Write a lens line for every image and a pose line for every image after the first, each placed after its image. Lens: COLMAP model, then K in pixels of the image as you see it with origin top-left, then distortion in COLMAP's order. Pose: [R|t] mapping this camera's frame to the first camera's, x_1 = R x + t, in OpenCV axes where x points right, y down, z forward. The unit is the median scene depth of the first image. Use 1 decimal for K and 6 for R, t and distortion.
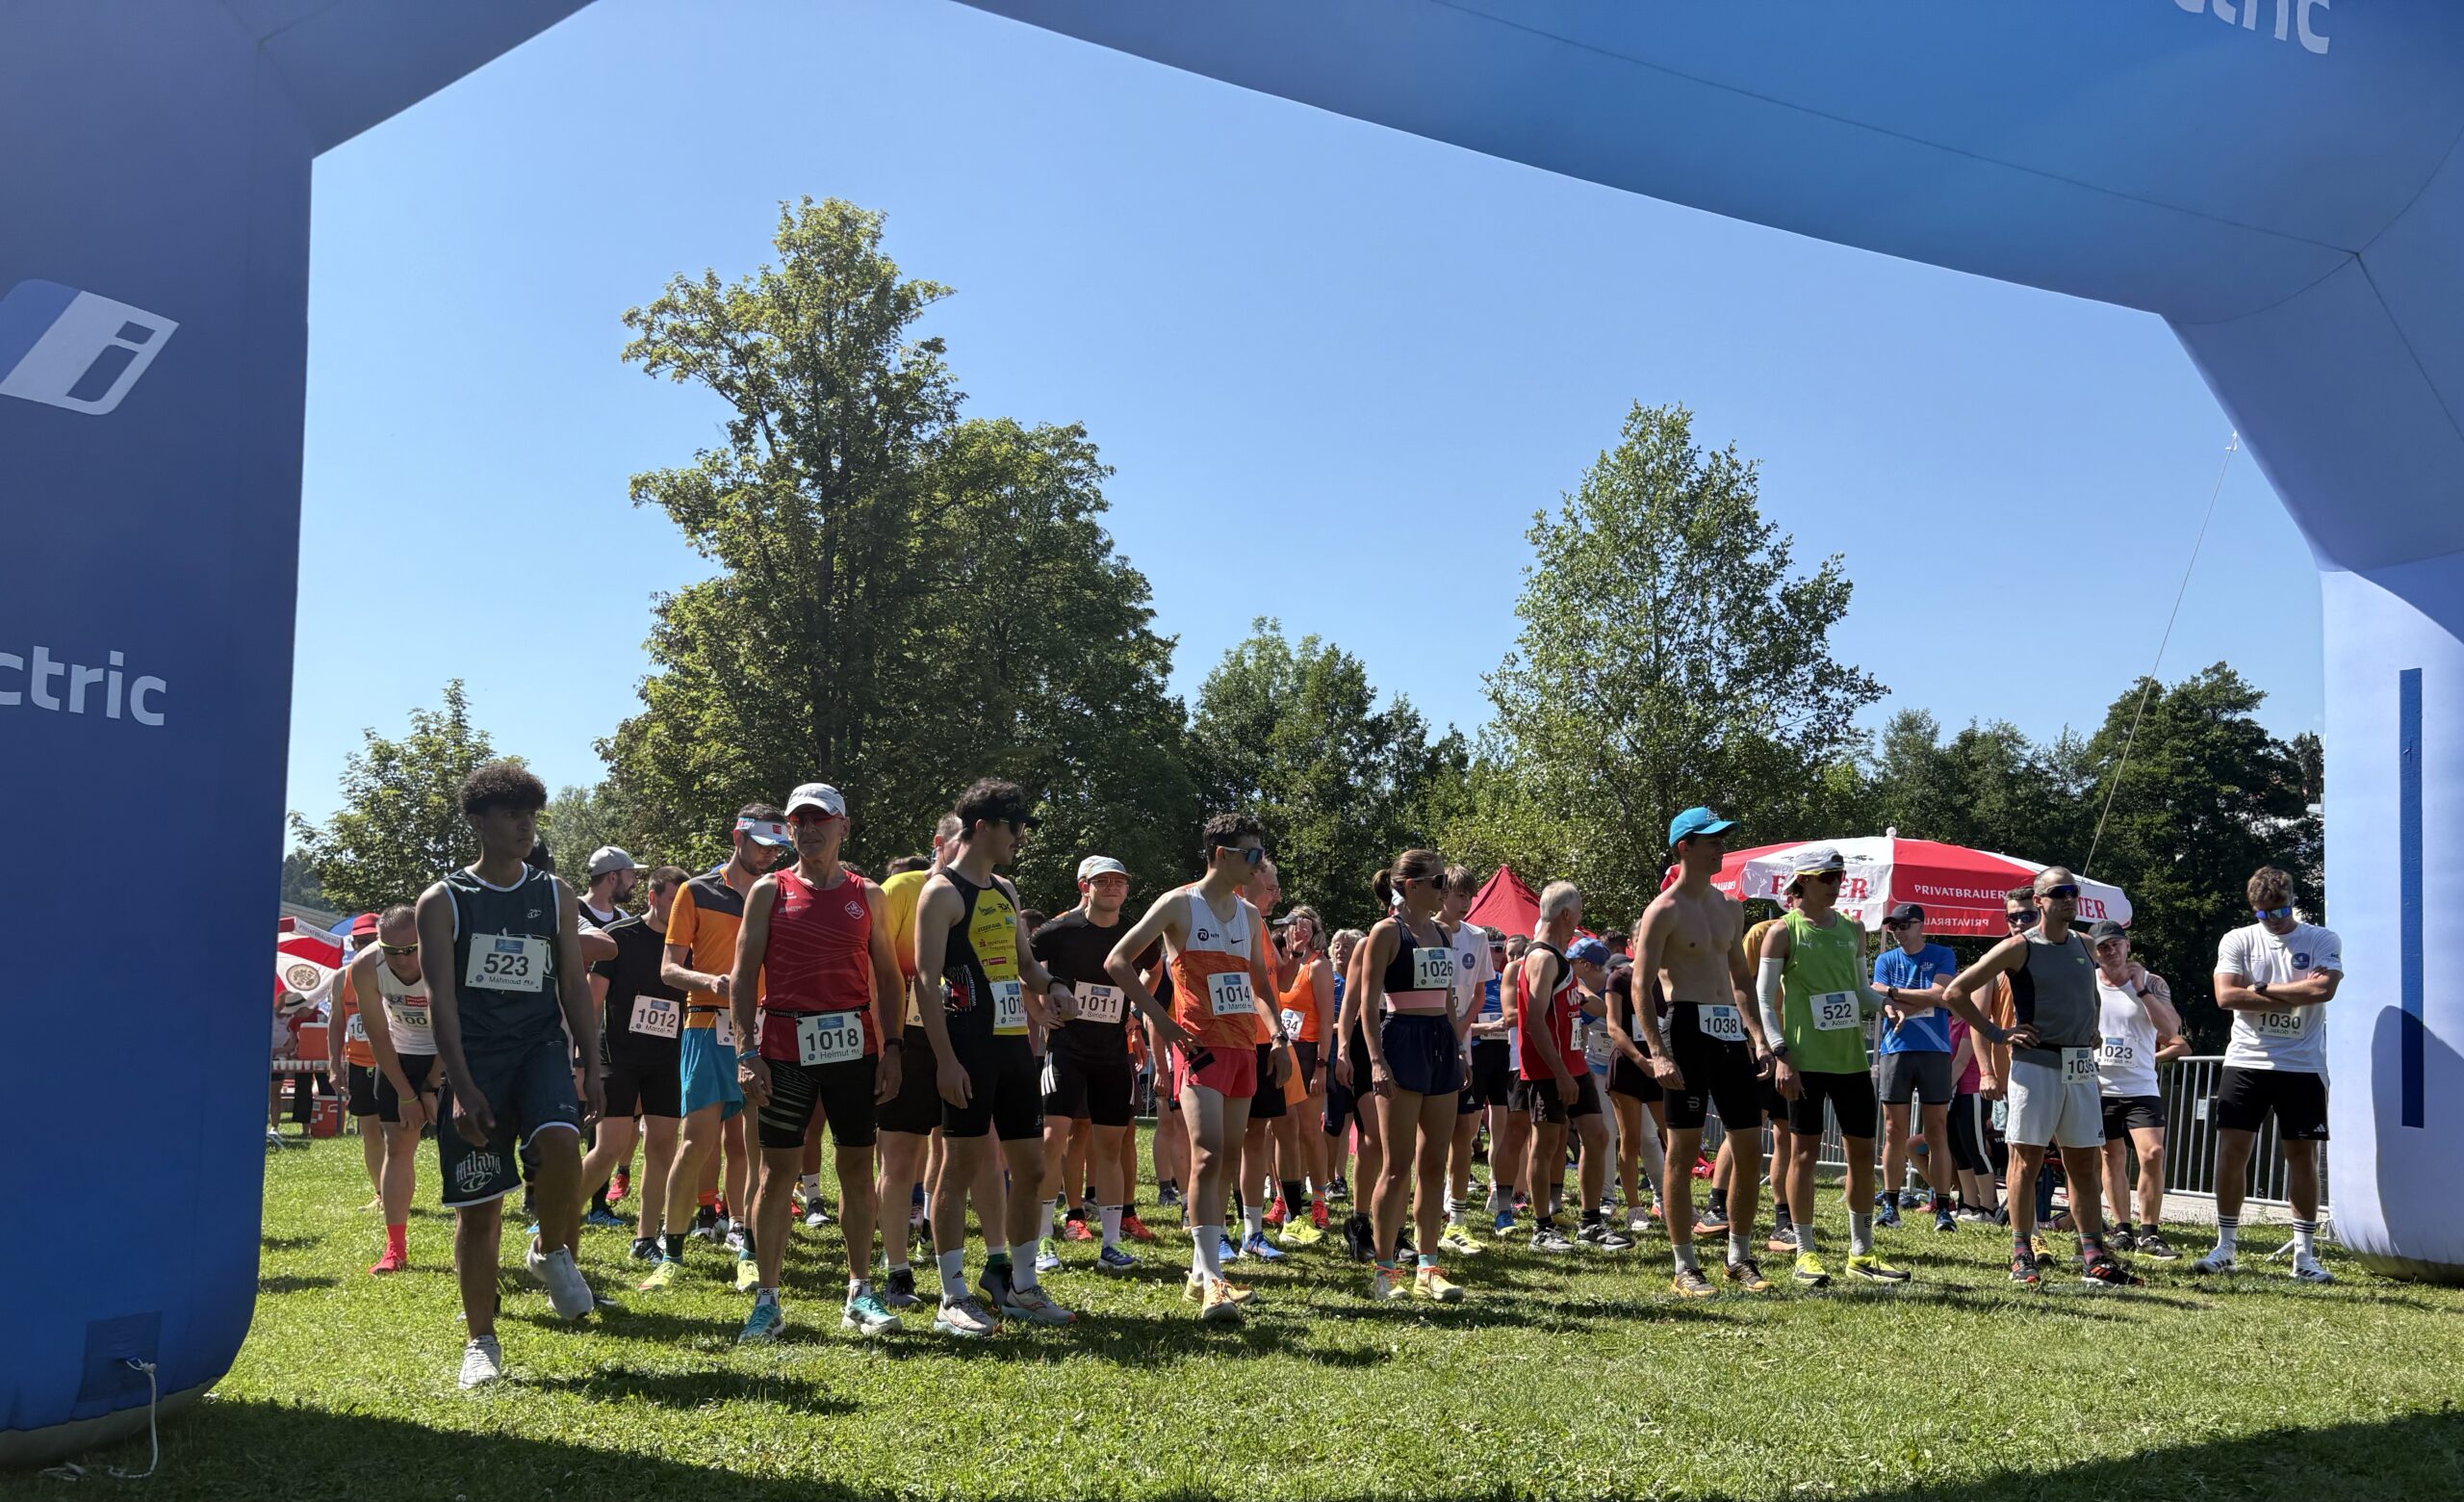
lens RADIAL K [[1870.9, 0, 1247.4], [0, 1870.9, 953.8], [0, 0, 1]] dist [0.022782, -0.004507]
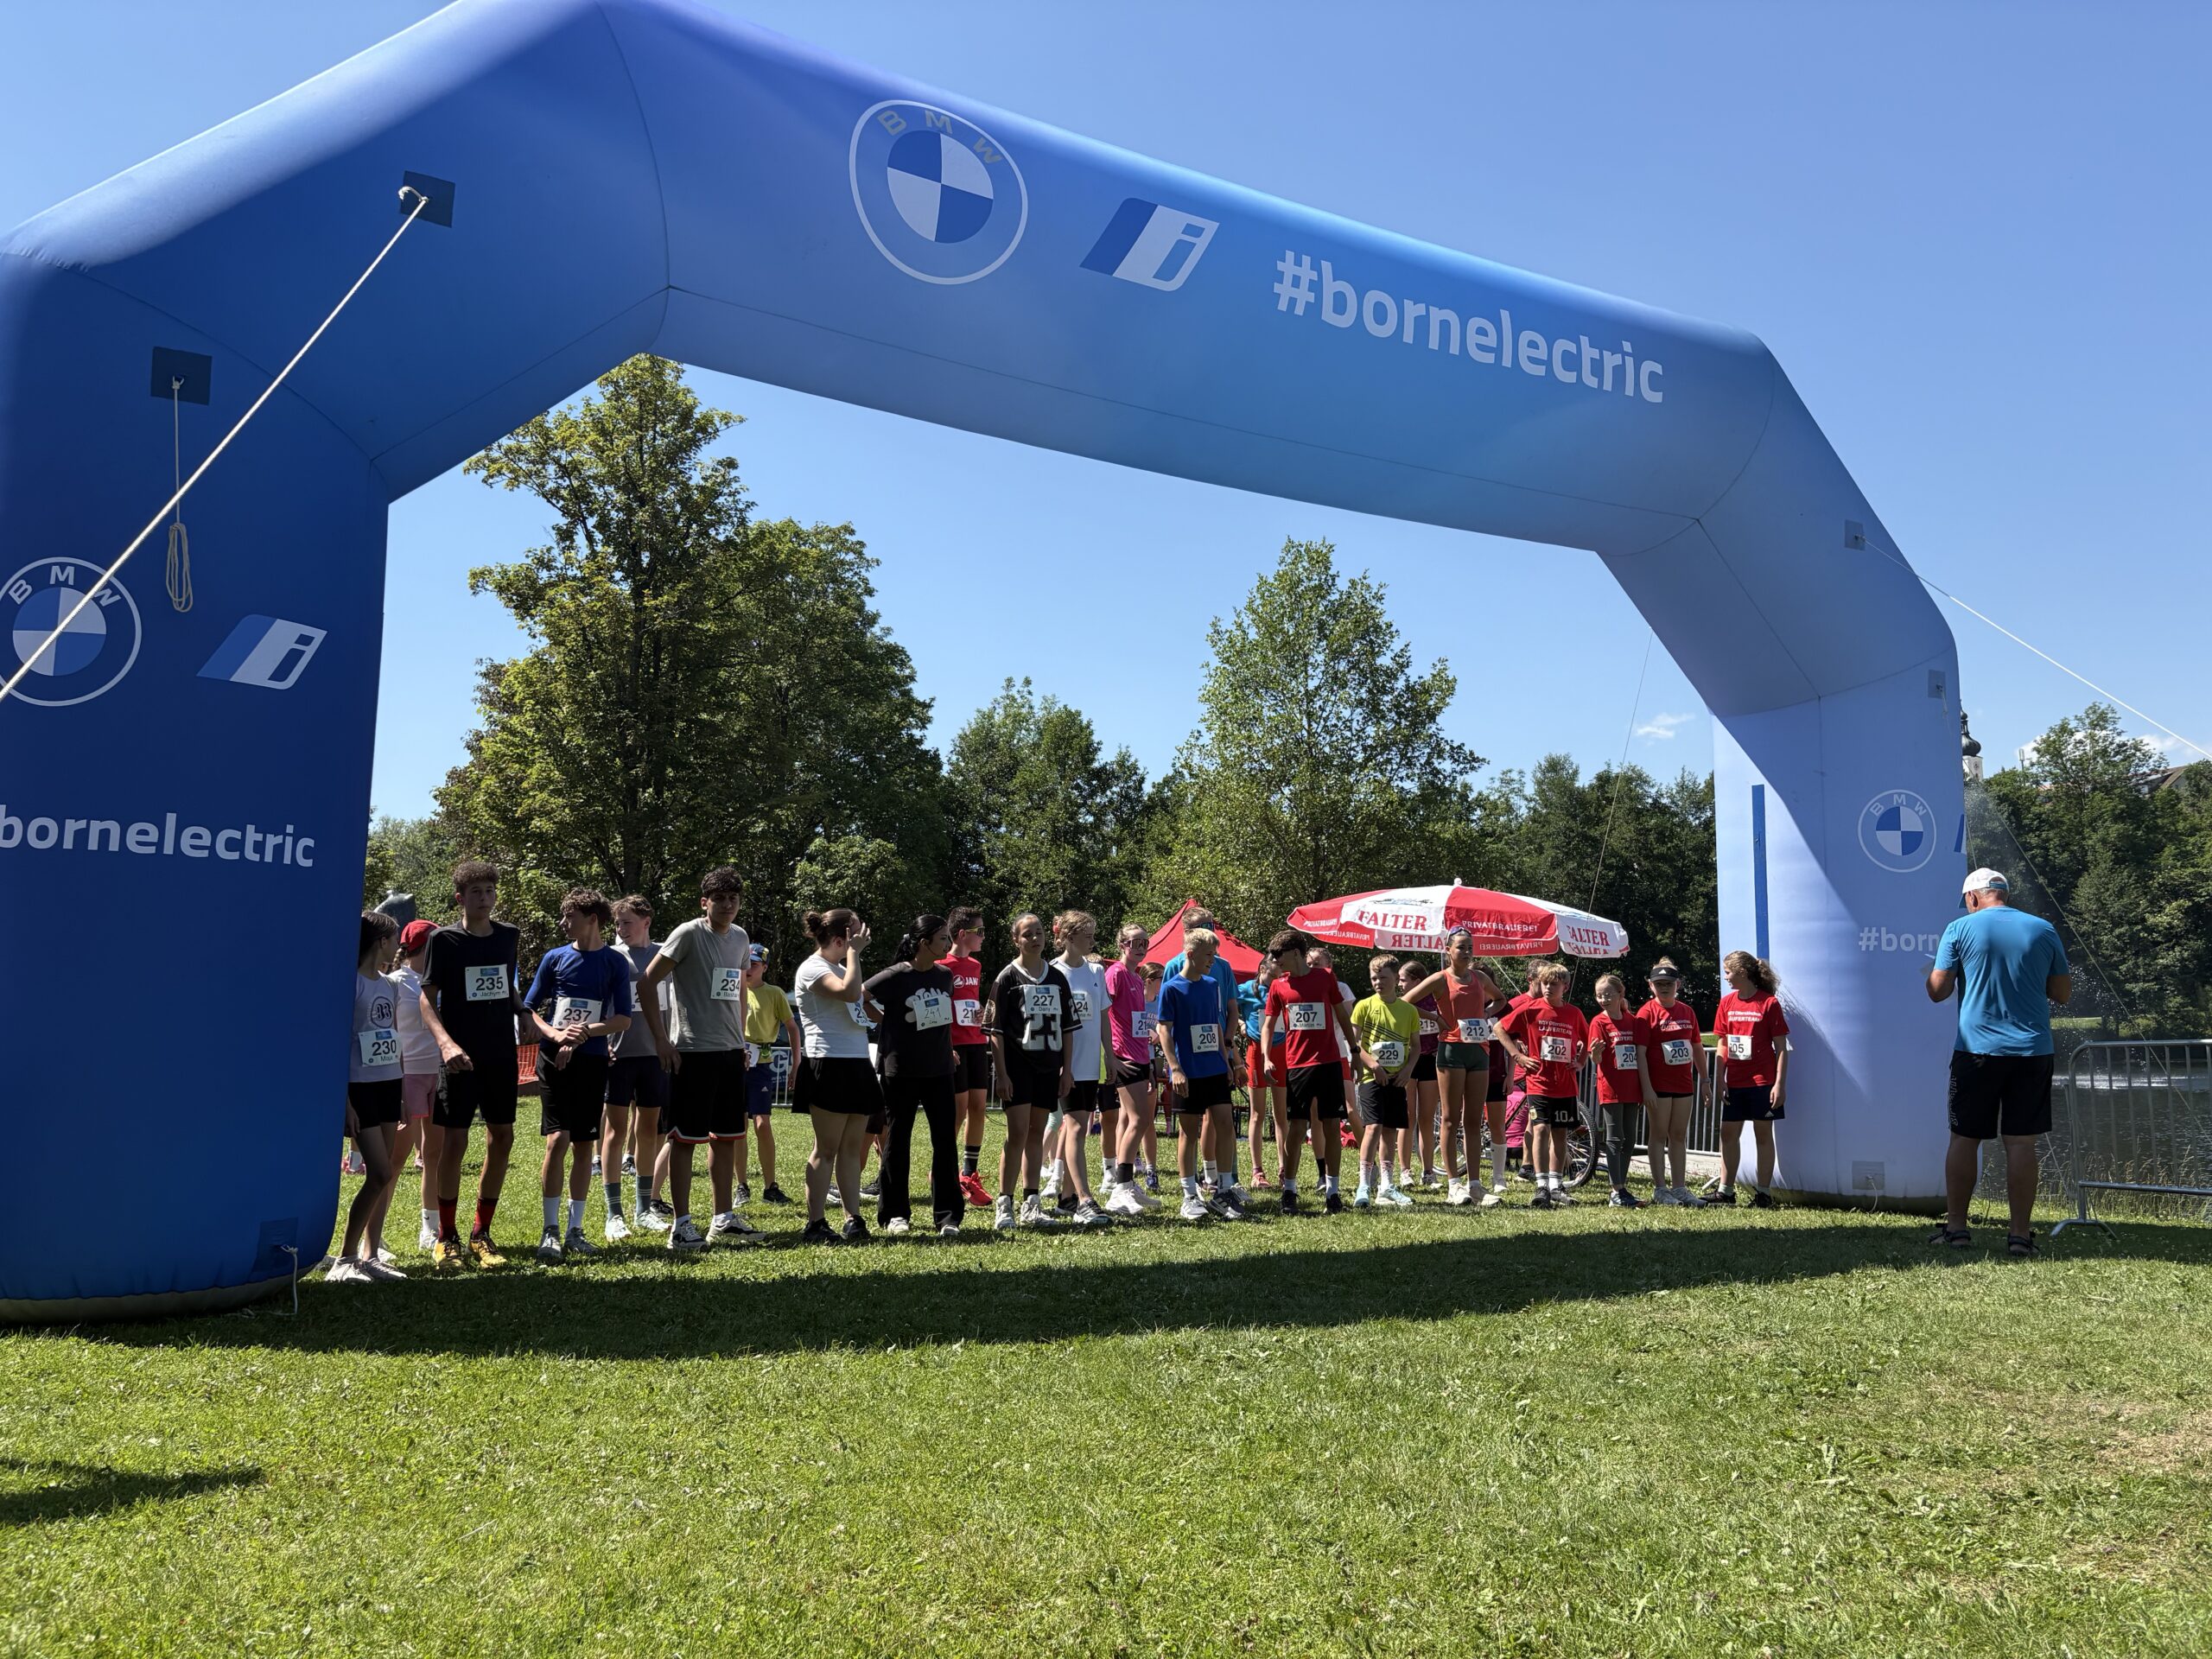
lens RADIAL K [[1662.9, 0, 1100.1], [0, 1662.9, 869.4], [0, 0, 1]] dist [0.030170, -0.006805]
pose [[0.998150, -0.003538, 0.060694, 0.004790], [0.006888, 0.998459, -0.055074, -0.003700], [-0.060405, 0.055390, 0.996636, -0.064942]]
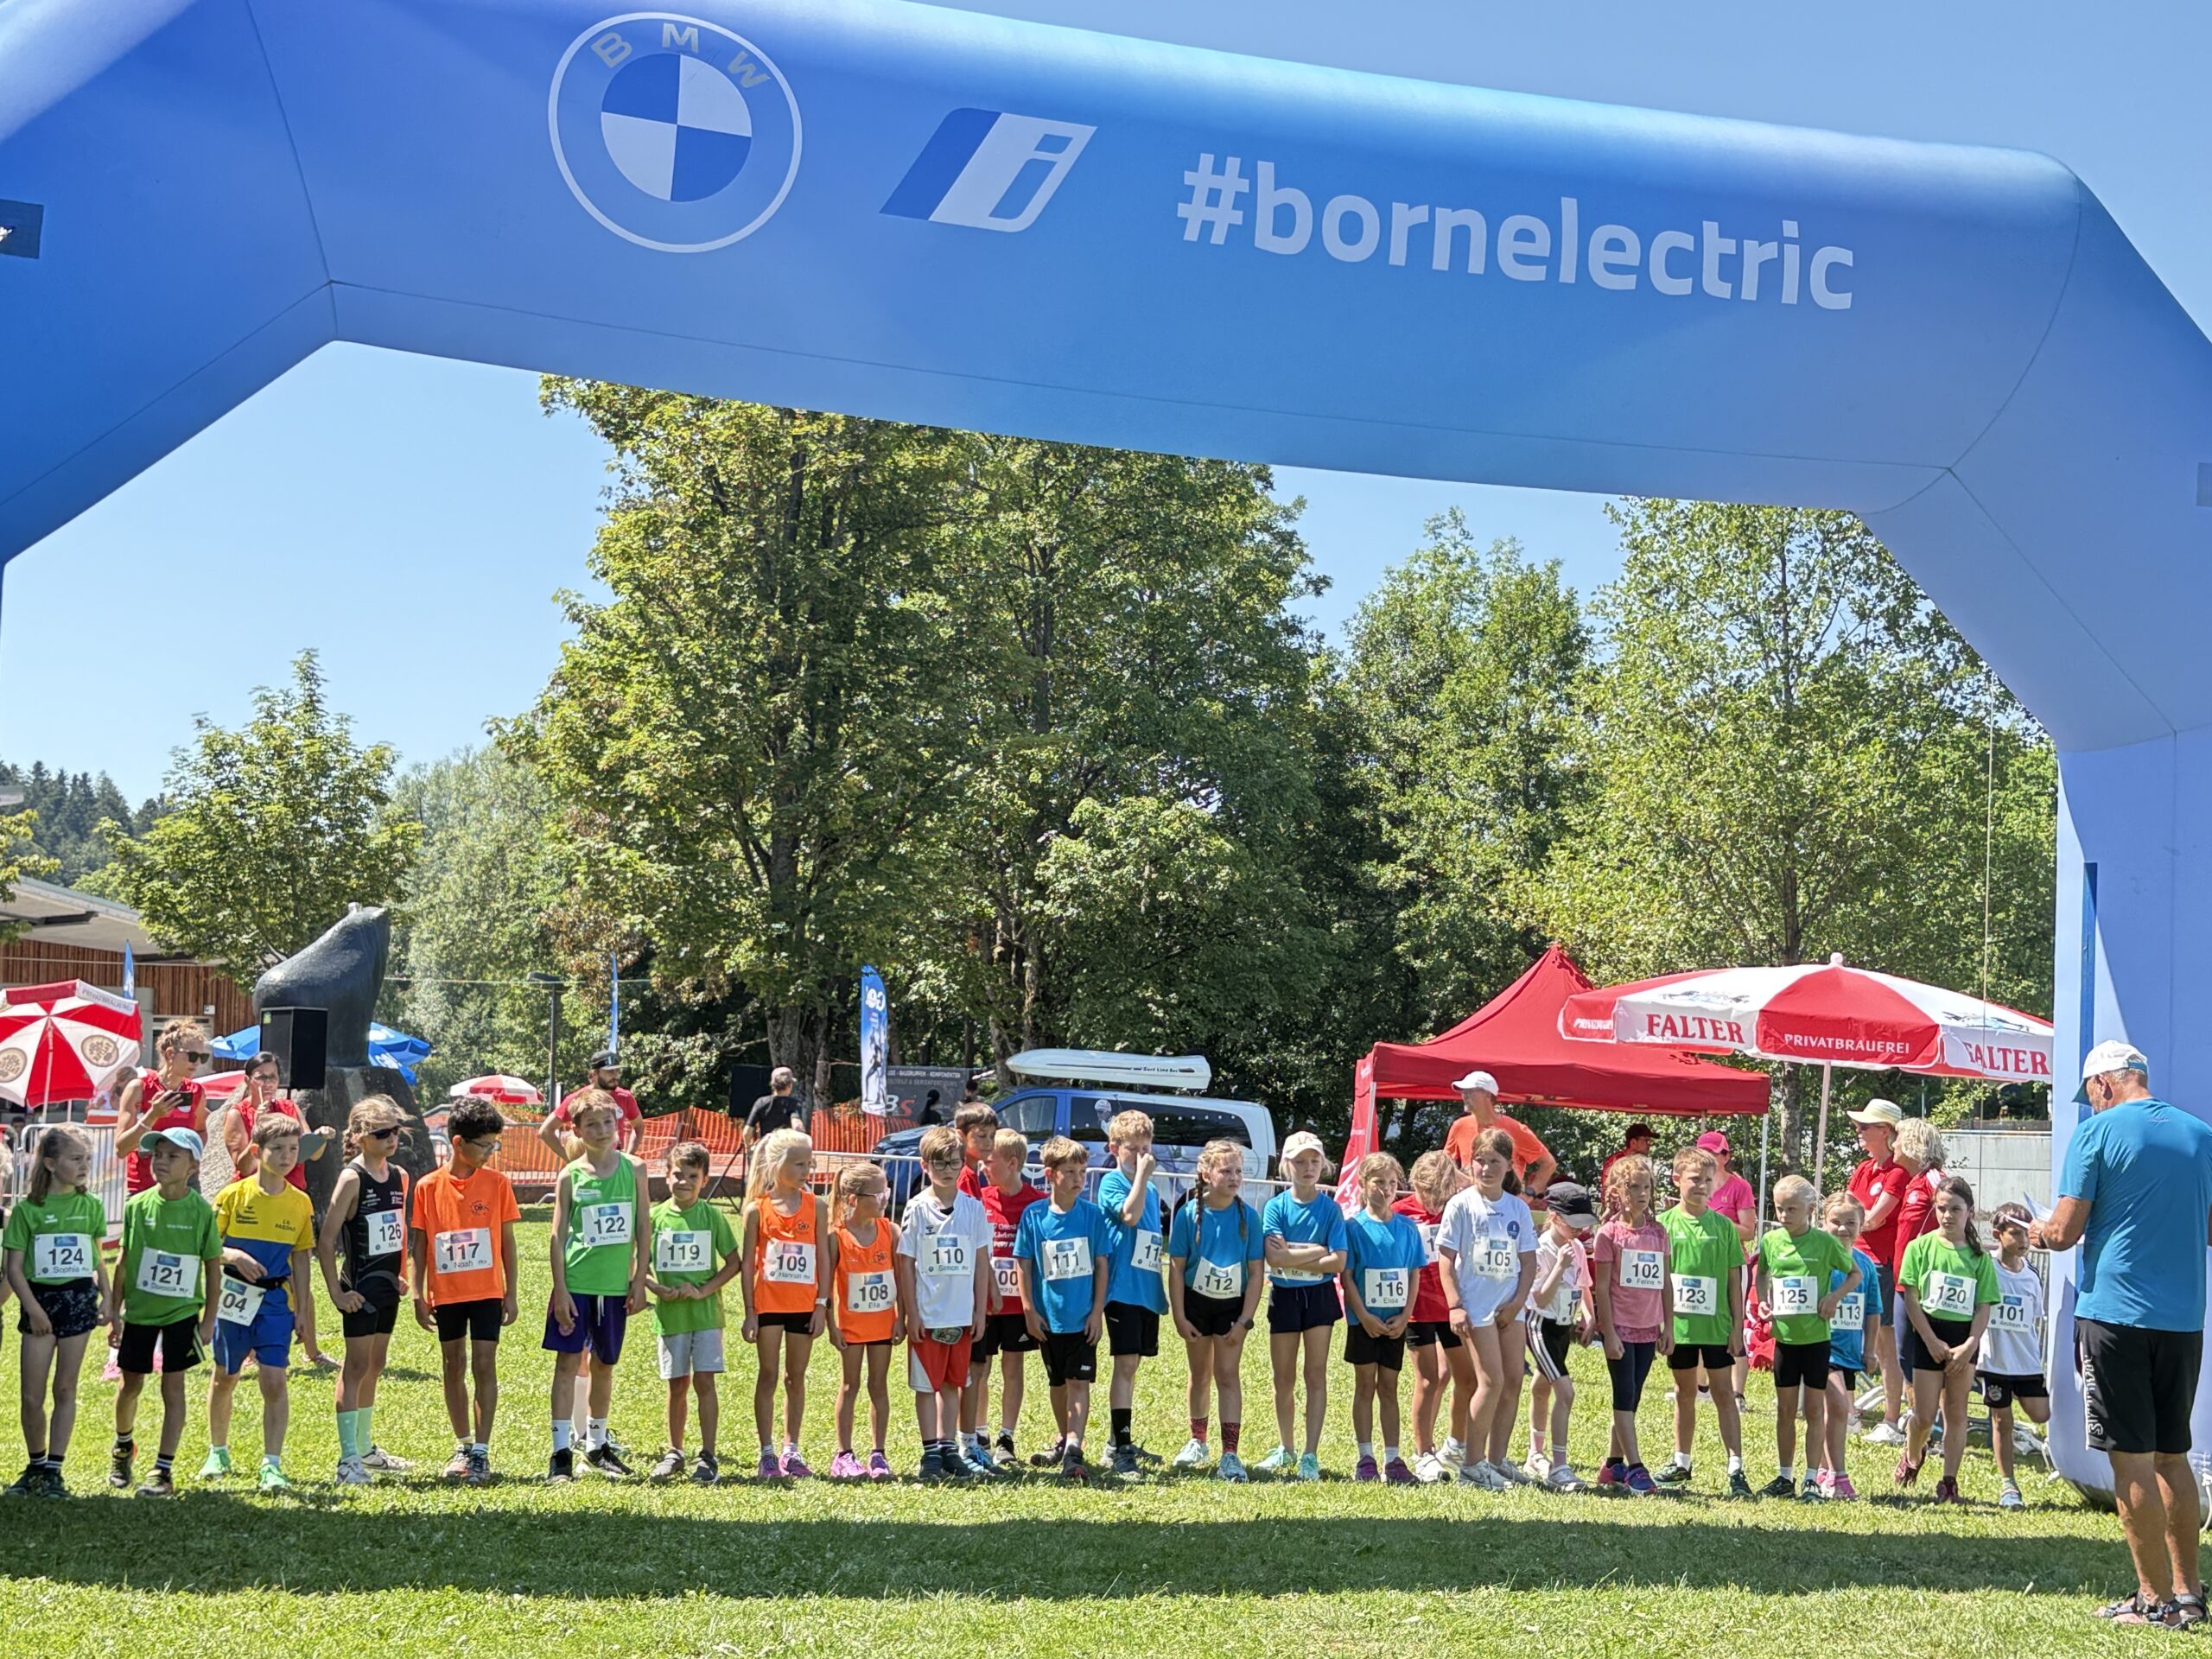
lens RADIAL K [[2936.1, 0, 1087.9], [0, 2936.1, 883.5], [0, 0, 1]] dist [0.133945, 0.000000]
pose [[0.986920, 0.013565, -0.160640, 0.080208], [-0.018145, 0.999469, -0.027077, -0.020638], [0.160188, 0.029637, 0.986642, -0.129529]]
